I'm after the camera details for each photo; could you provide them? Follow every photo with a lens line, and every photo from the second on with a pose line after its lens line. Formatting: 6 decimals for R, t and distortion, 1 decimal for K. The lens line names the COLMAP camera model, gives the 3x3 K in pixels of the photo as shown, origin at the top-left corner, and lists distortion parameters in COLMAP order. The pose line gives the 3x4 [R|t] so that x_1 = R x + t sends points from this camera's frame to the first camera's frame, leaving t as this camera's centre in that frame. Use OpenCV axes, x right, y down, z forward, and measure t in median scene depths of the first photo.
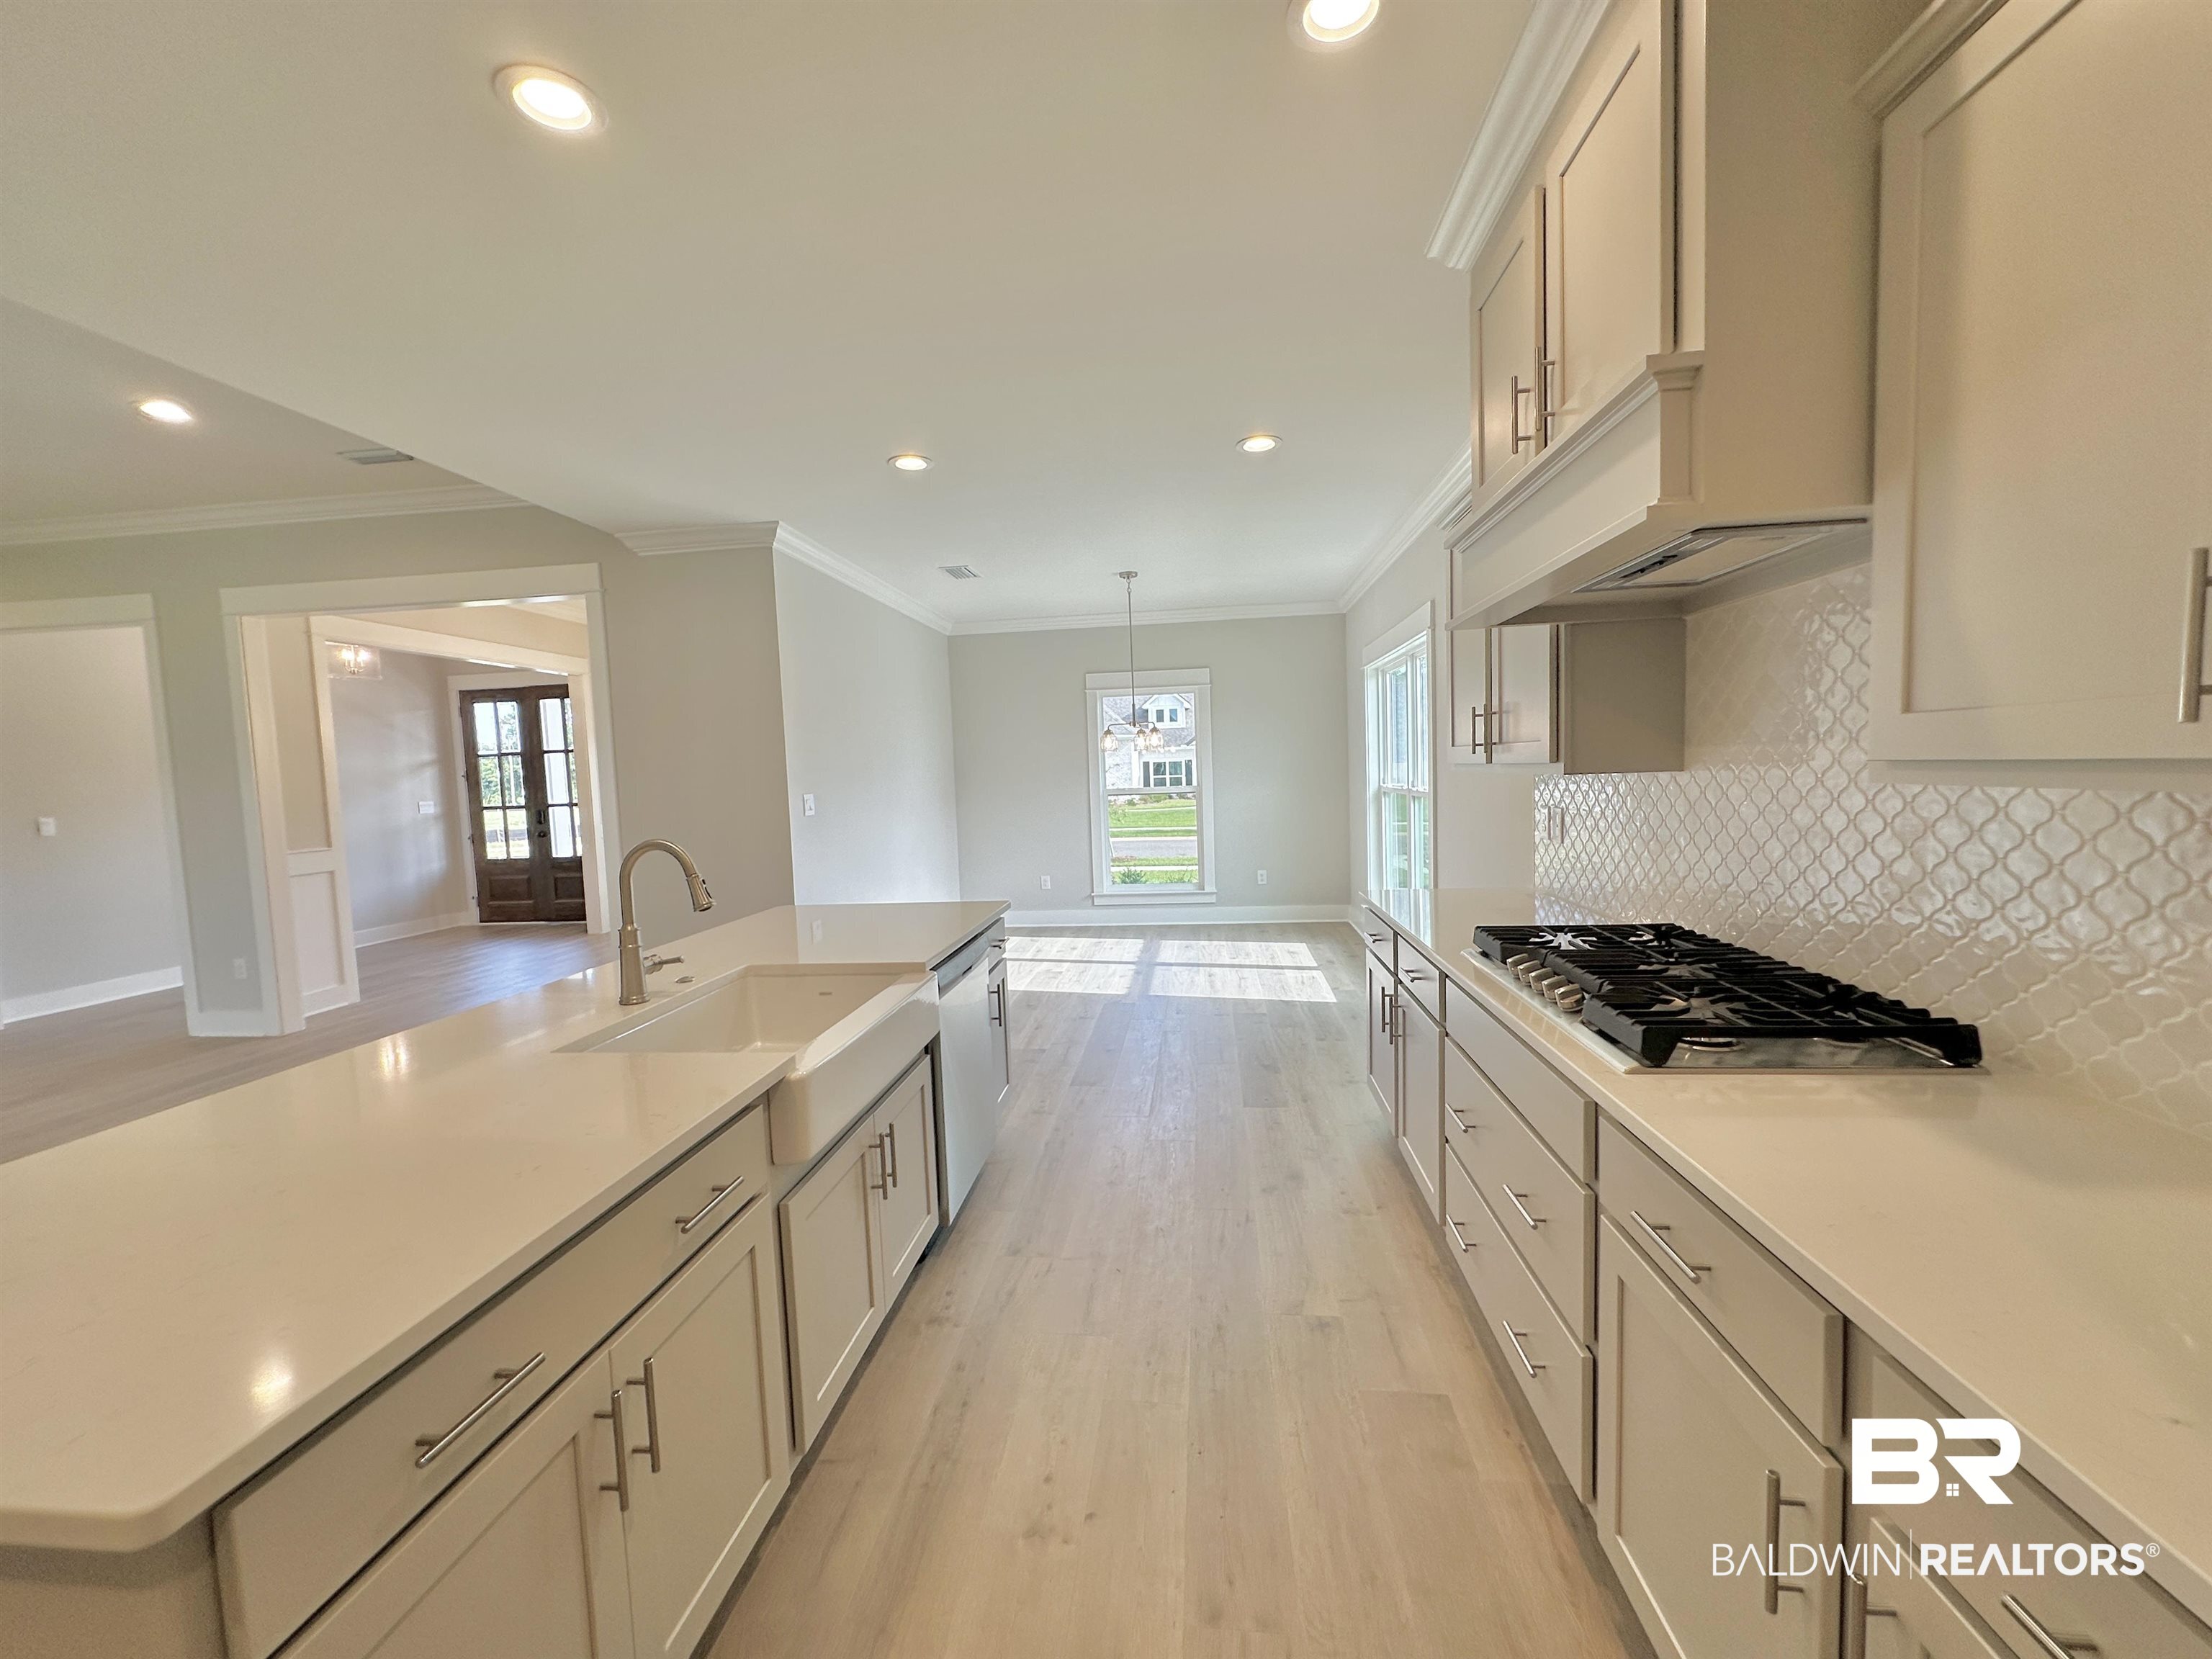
lens RADIAL K [[881.5, 0, 1090.2], [0, 881.5, 830.1], [0, 0, 1]] dist [-0.002731, 0.001039]
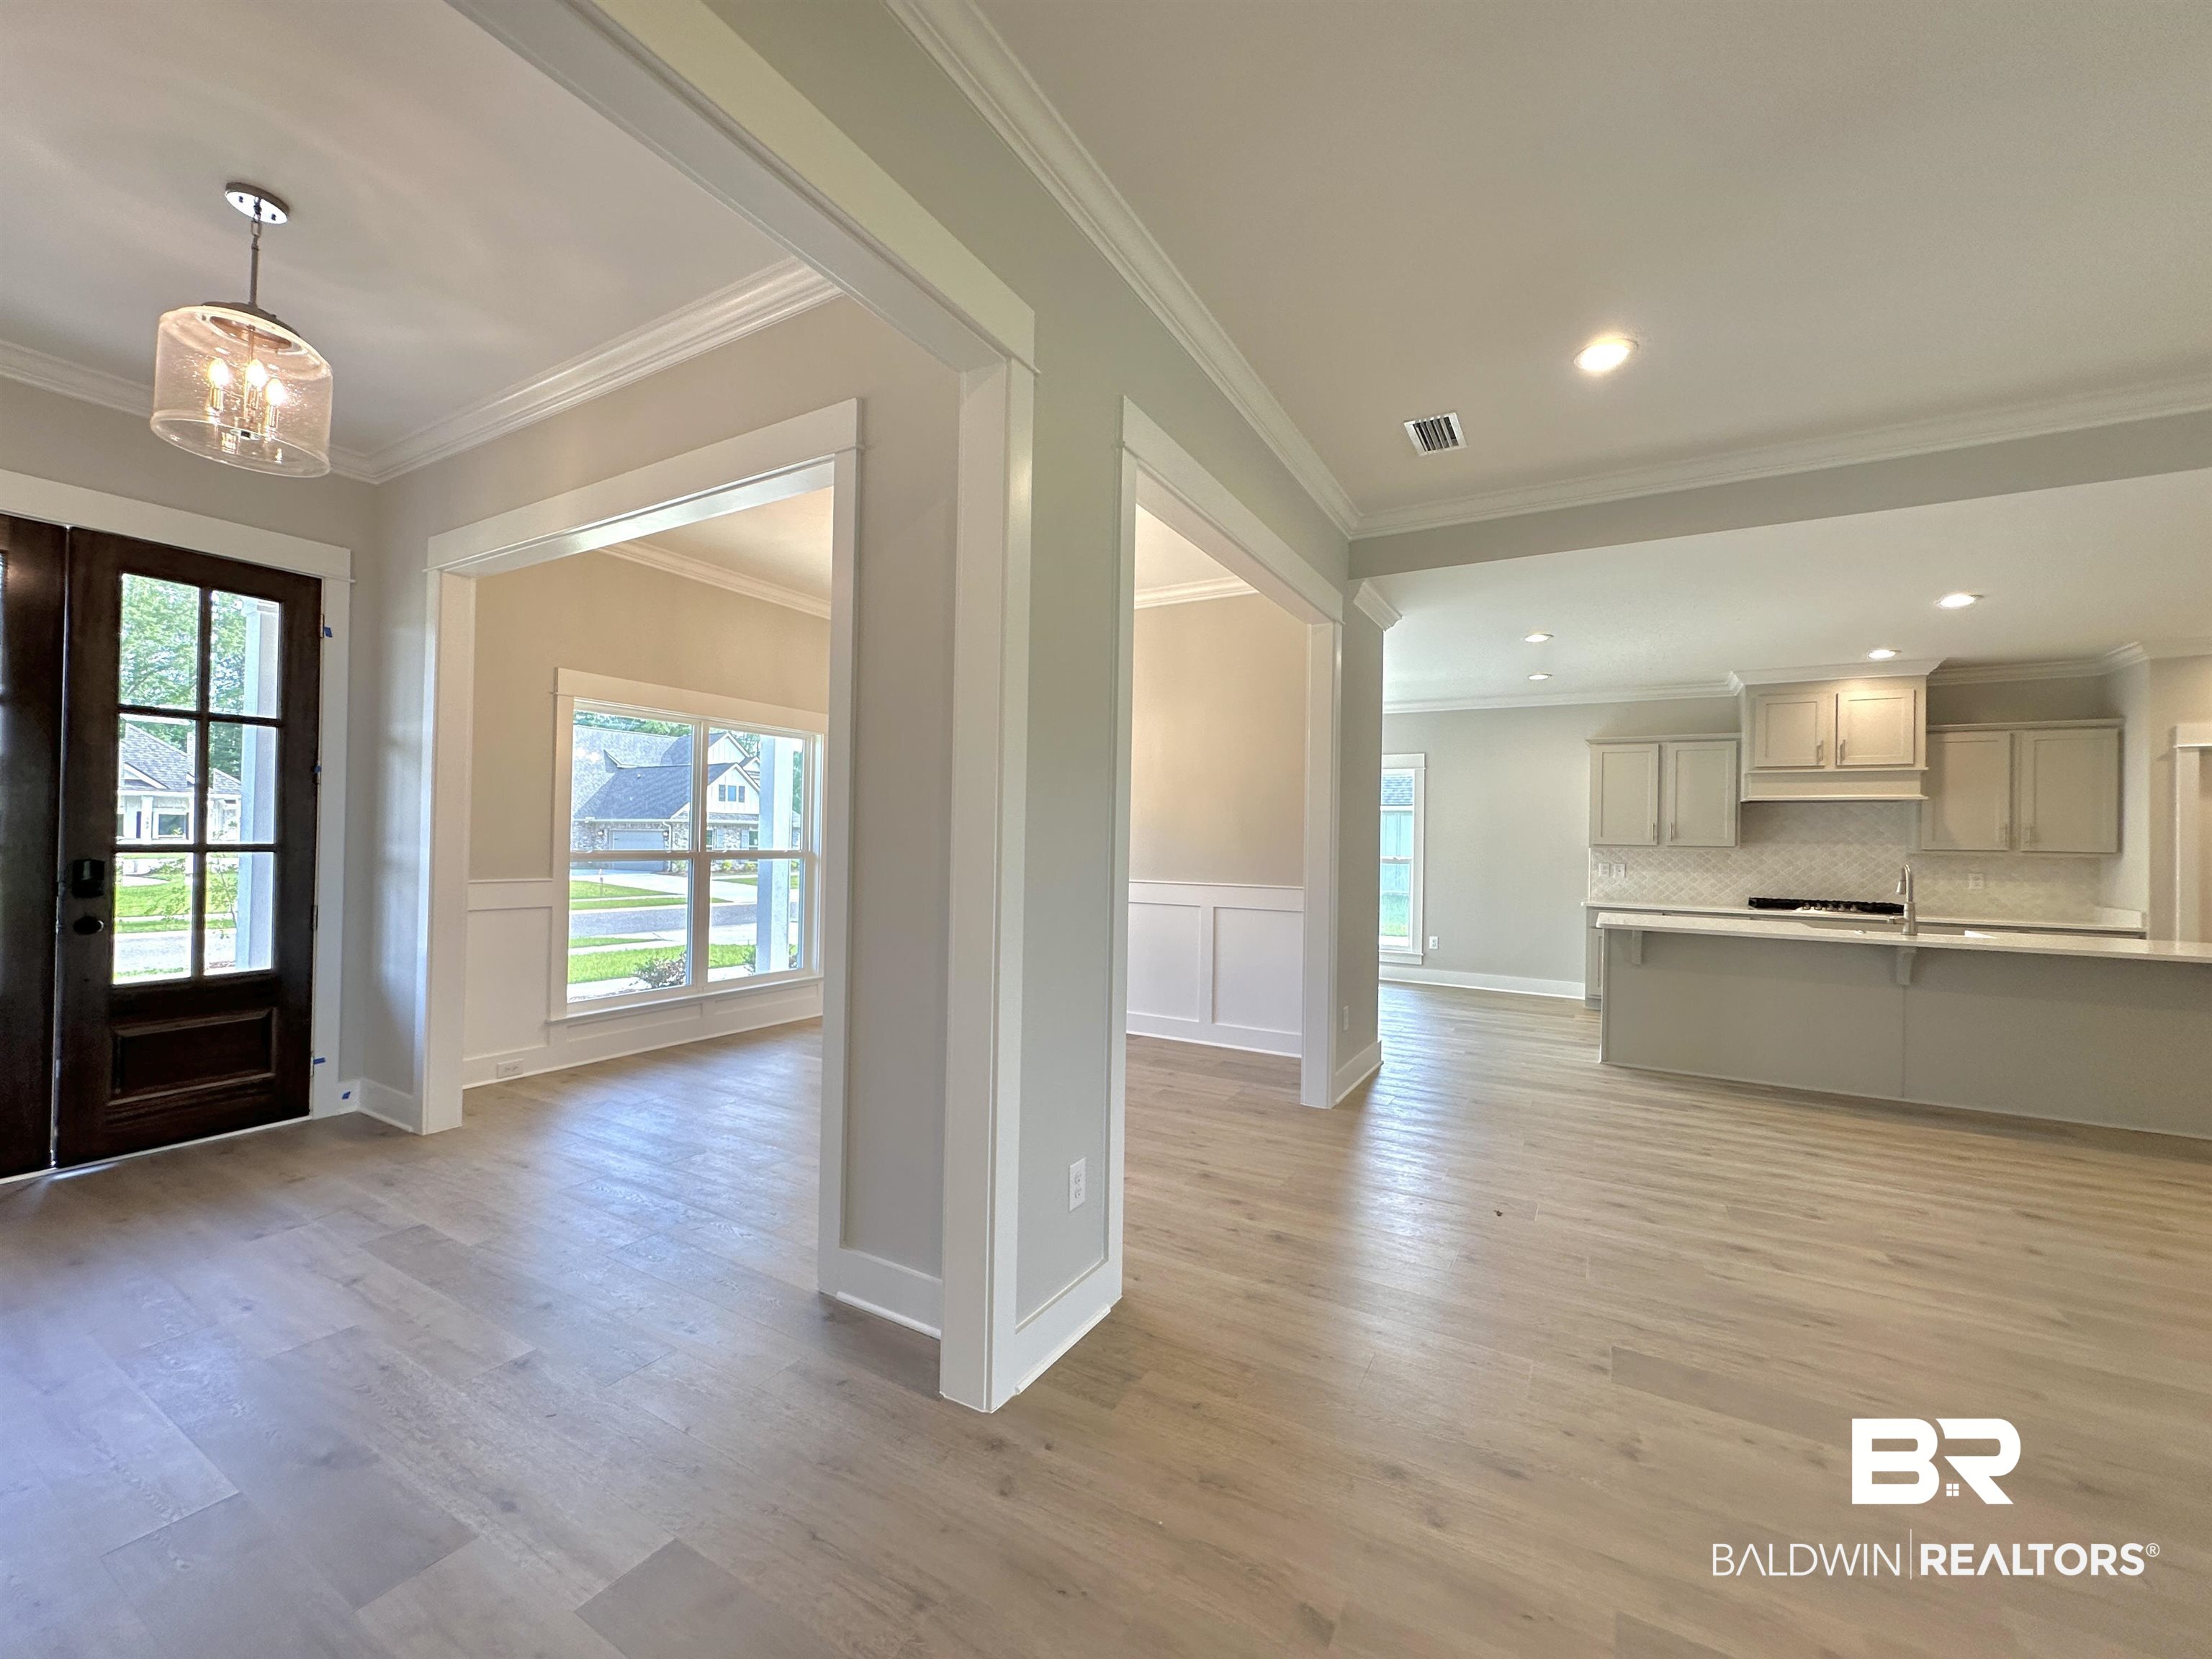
lens RADIAL K [[881.5, 0, 1102.7], [0, 881.5, 828.9], [0, 0, 1]] dist [-0.002731, 0.001039]
pose [[0.395631, 0.054001, 0.916820, -0.795801], [0.031996, 0.996853, -0.072522, 0.004922], [-0.917852, 0.058026, 0.392659, 0.457115]]
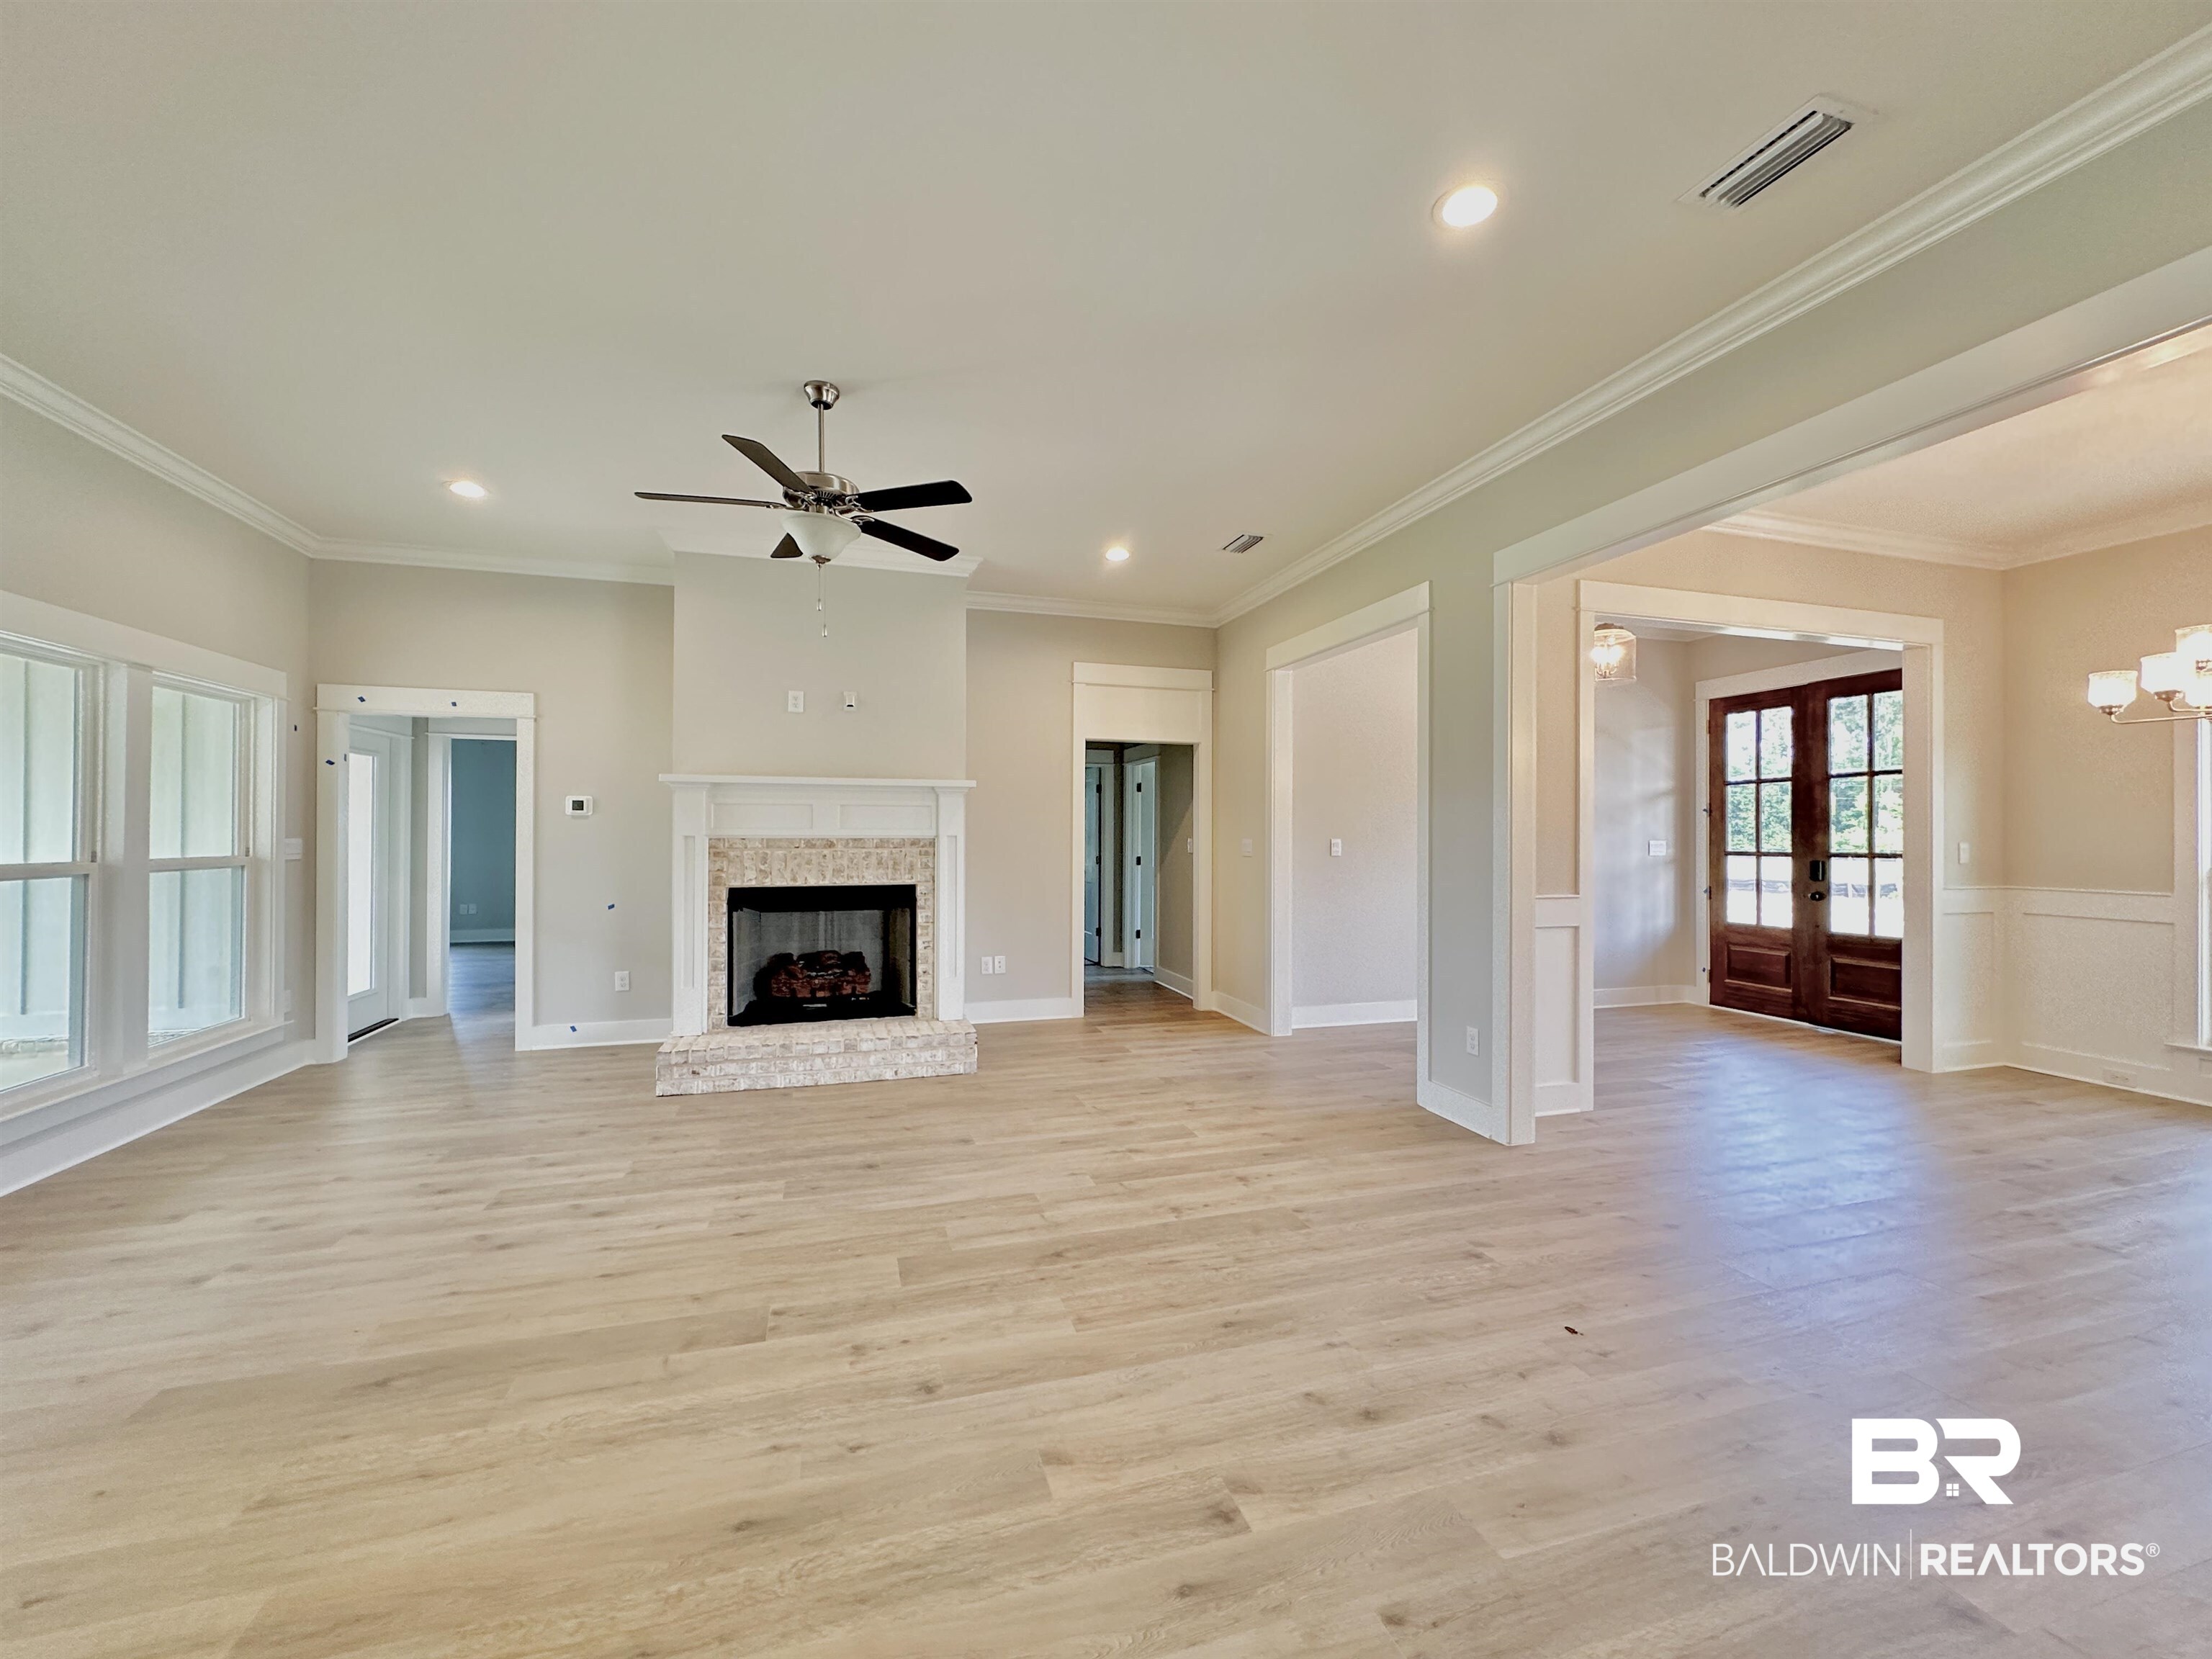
lens RADIAL K [[881.5, 0, 1106.1], [0, 881.5, 836.3], [0, 0, 1]] dist [-0.002731, 0.001039]
pose [[0.406523, 0.038481, -0.912830, -0.223626], [-0.081868, 0.996628, 0.005554, 0.000155], [0.909965, 0.072474, 0.408302, 0.213116]]
